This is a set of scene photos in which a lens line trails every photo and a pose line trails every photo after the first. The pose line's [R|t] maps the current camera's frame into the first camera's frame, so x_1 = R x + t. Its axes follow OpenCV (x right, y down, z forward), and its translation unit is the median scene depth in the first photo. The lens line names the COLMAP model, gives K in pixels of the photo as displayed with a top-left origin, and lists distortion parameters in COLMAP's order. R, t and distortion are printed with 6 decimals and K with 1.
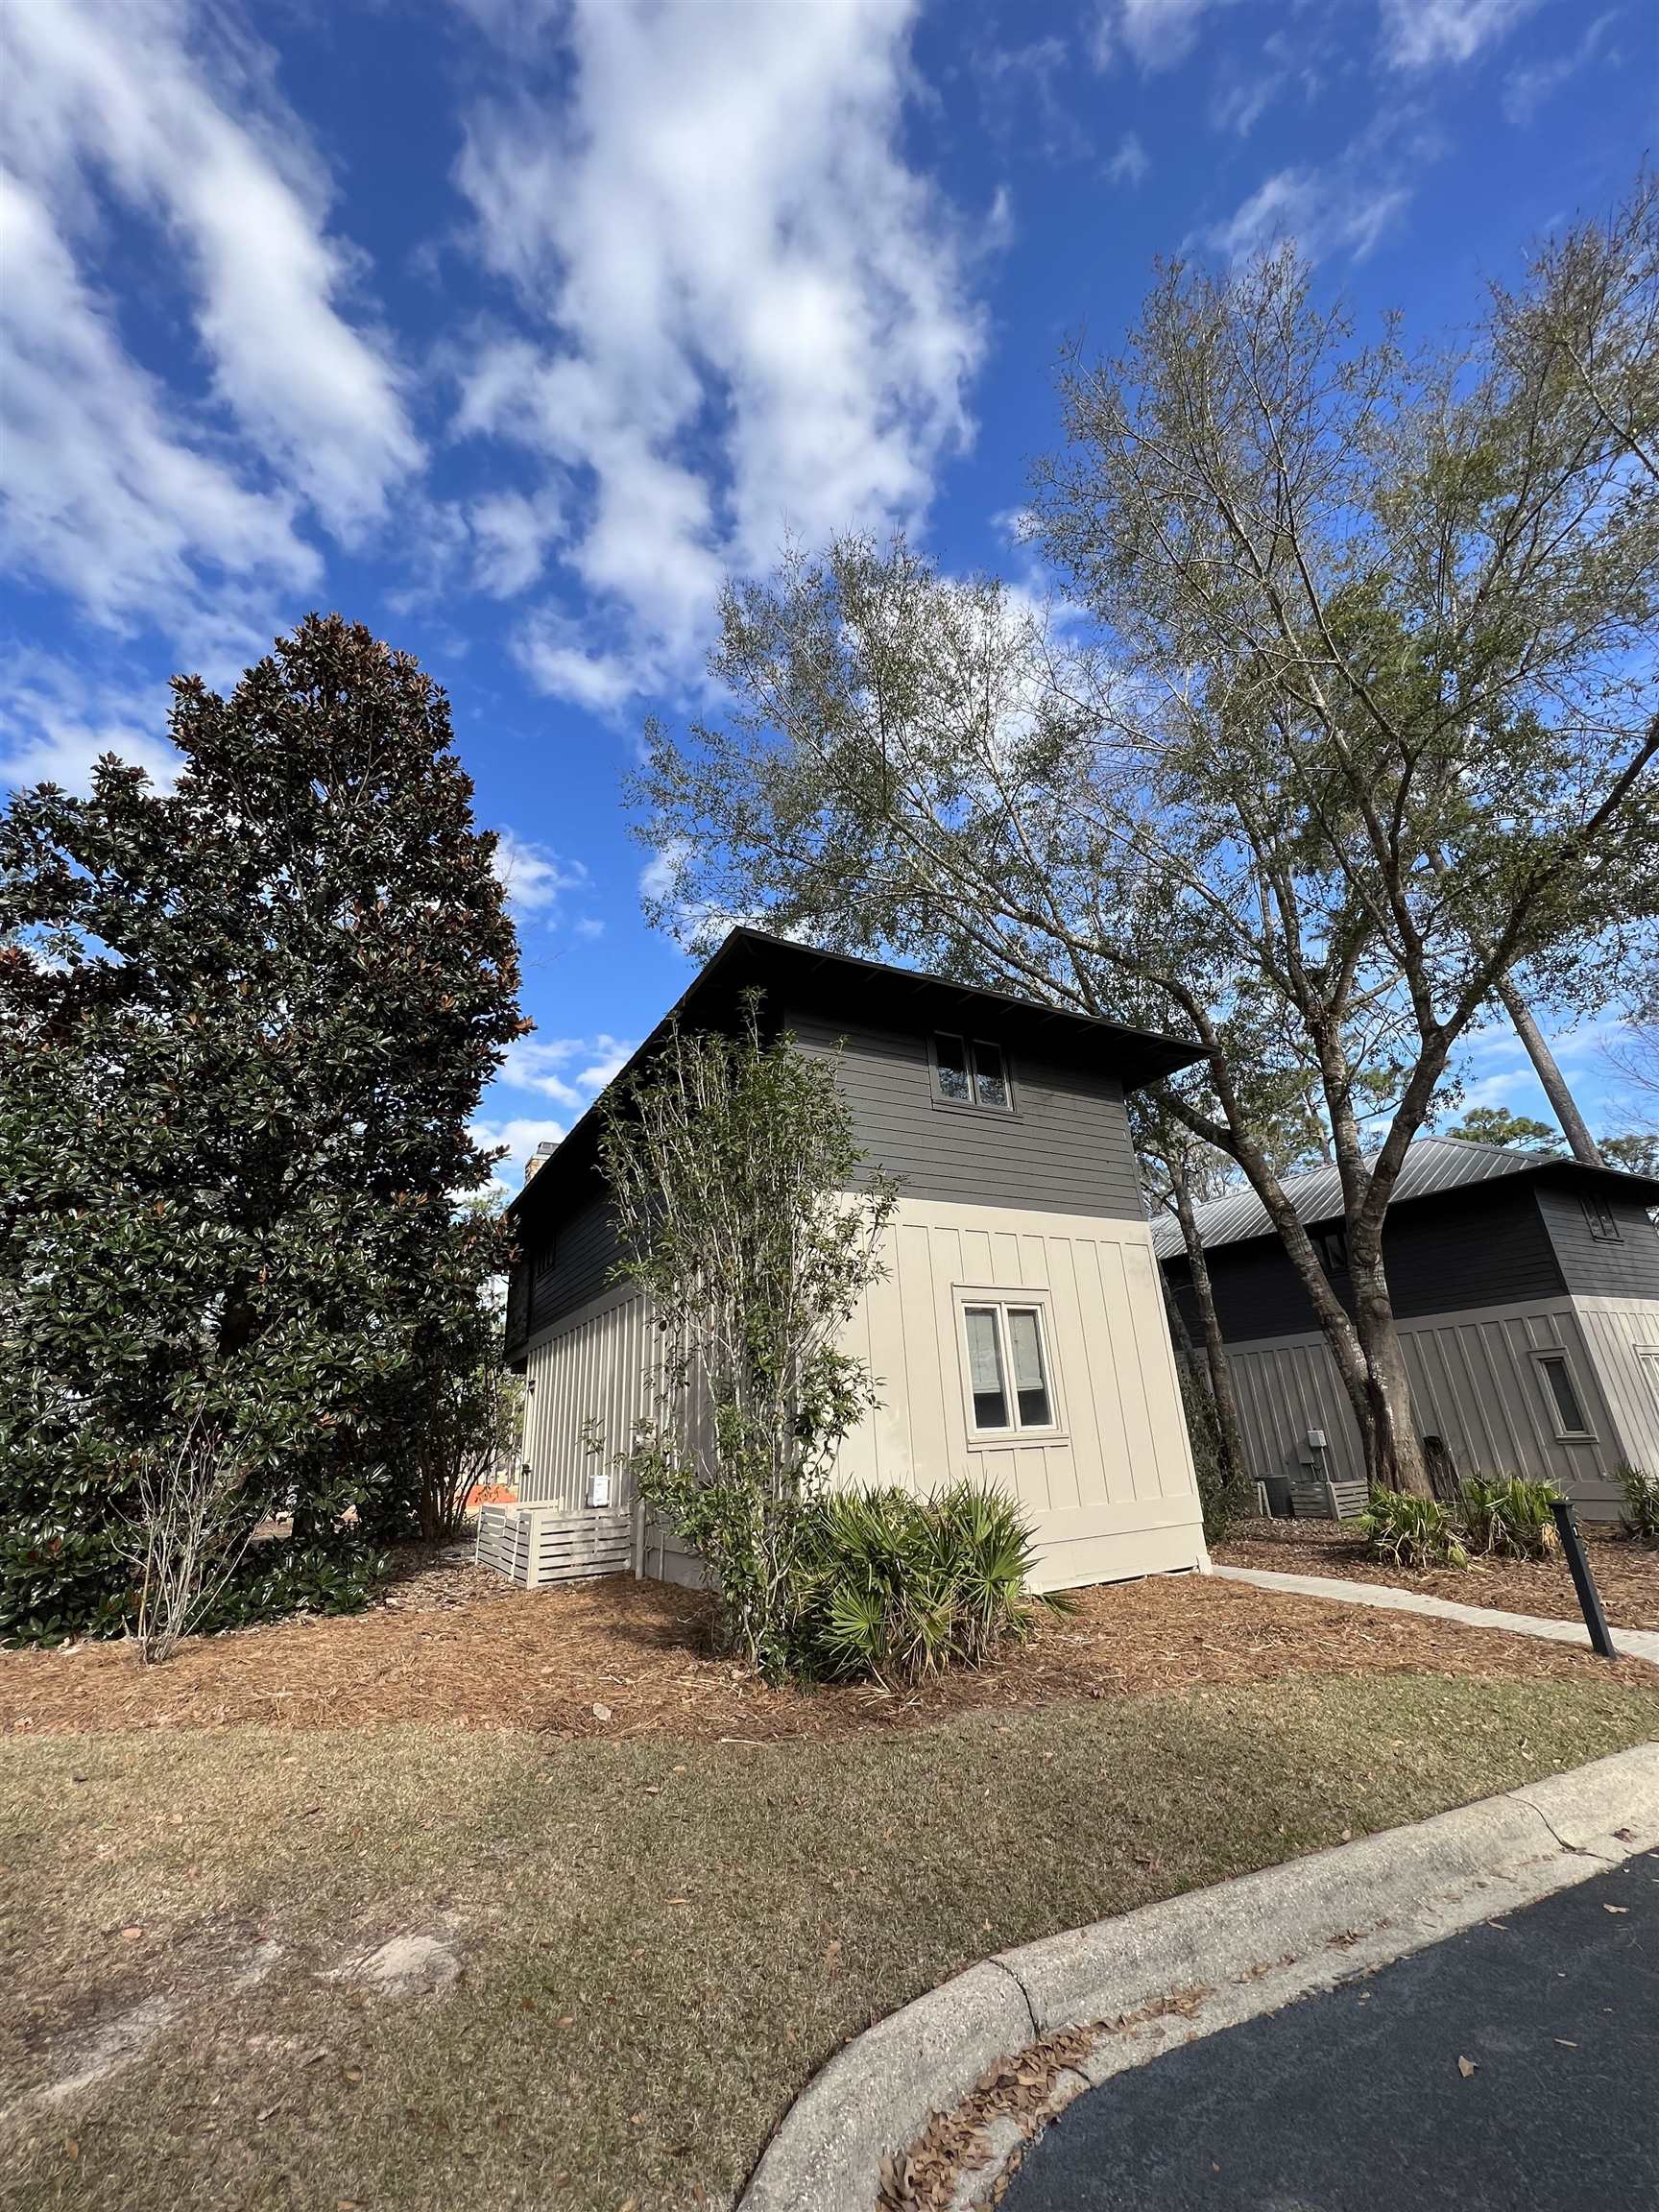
lens RADIAL K [[881.3, 0, 822.7], [0, 881.3, 1102.8], [0, 0, 1]] dist [-0.000202, -0.000076]
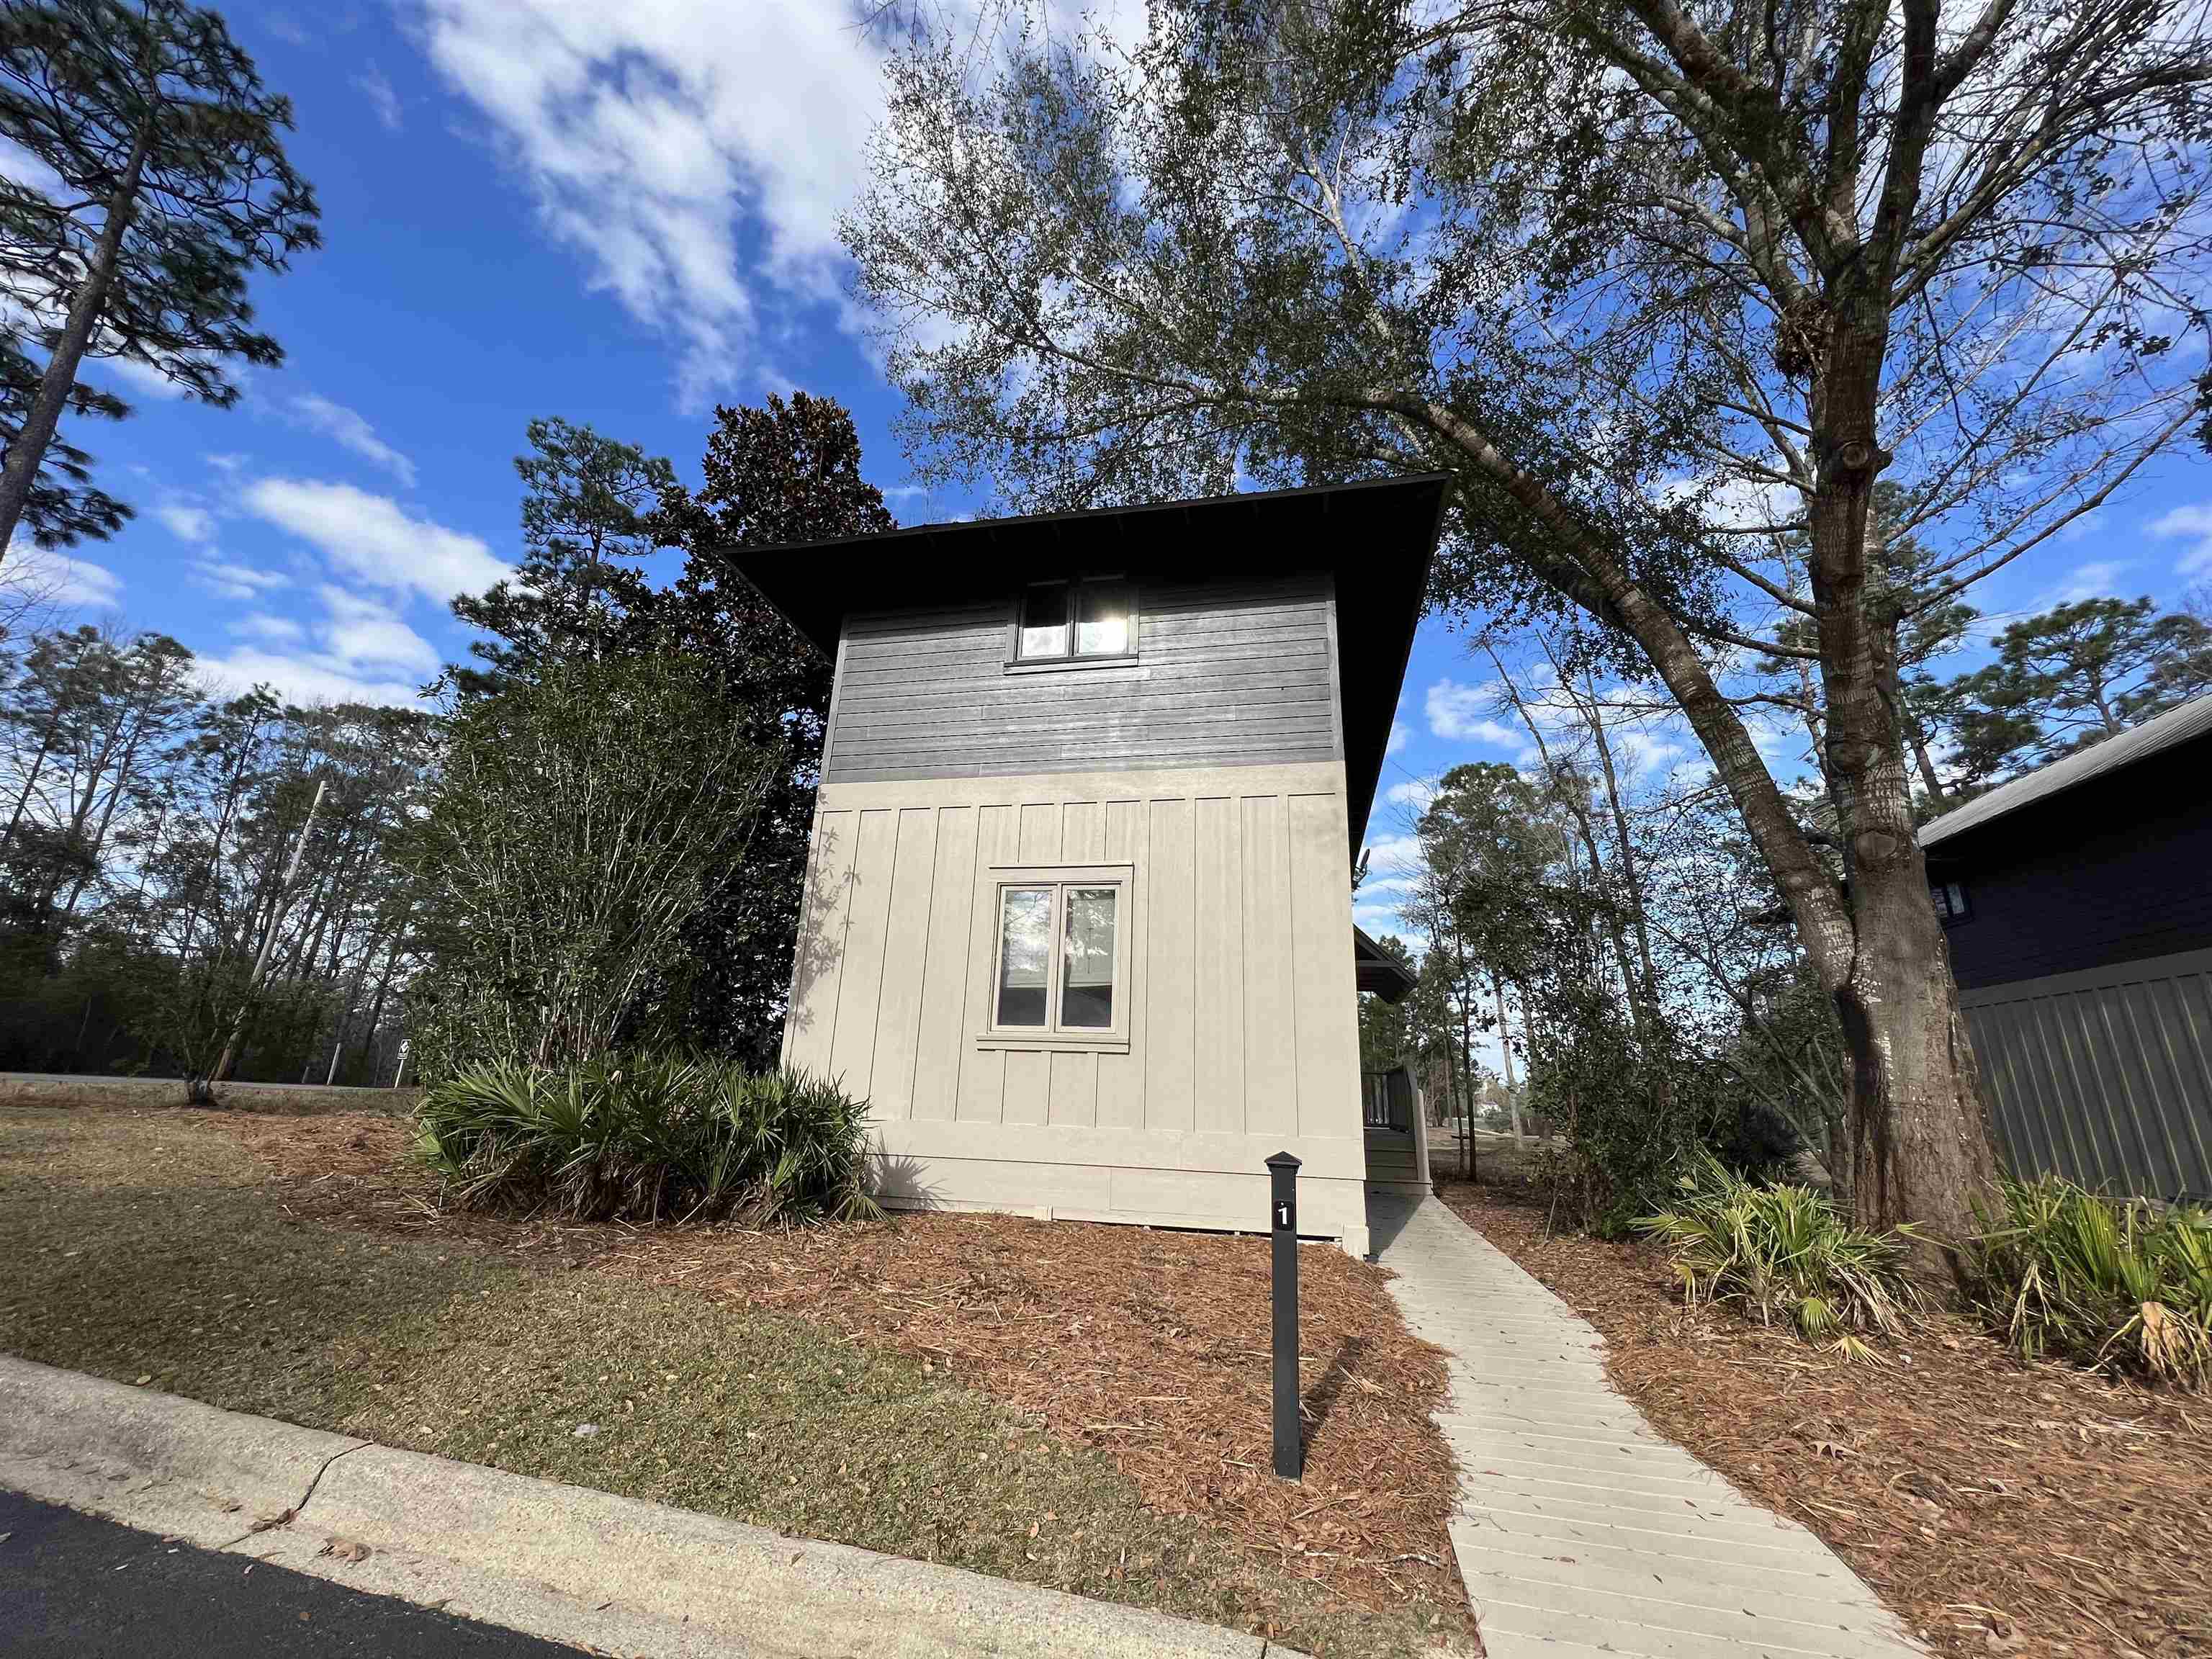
lens RADIAL K [[881.3, 0, 1096.2], [0, 881.3, 827.3], [0, 0, 1]] dist [-0.000202, -0.000076]
pose [[0.743594, -0.117557, -0.658216, 0.804021], [0.169908, 0.985331, 0.015966, 0.172095], [0.646683, -0.123708, 0.752660, 0.414222]]
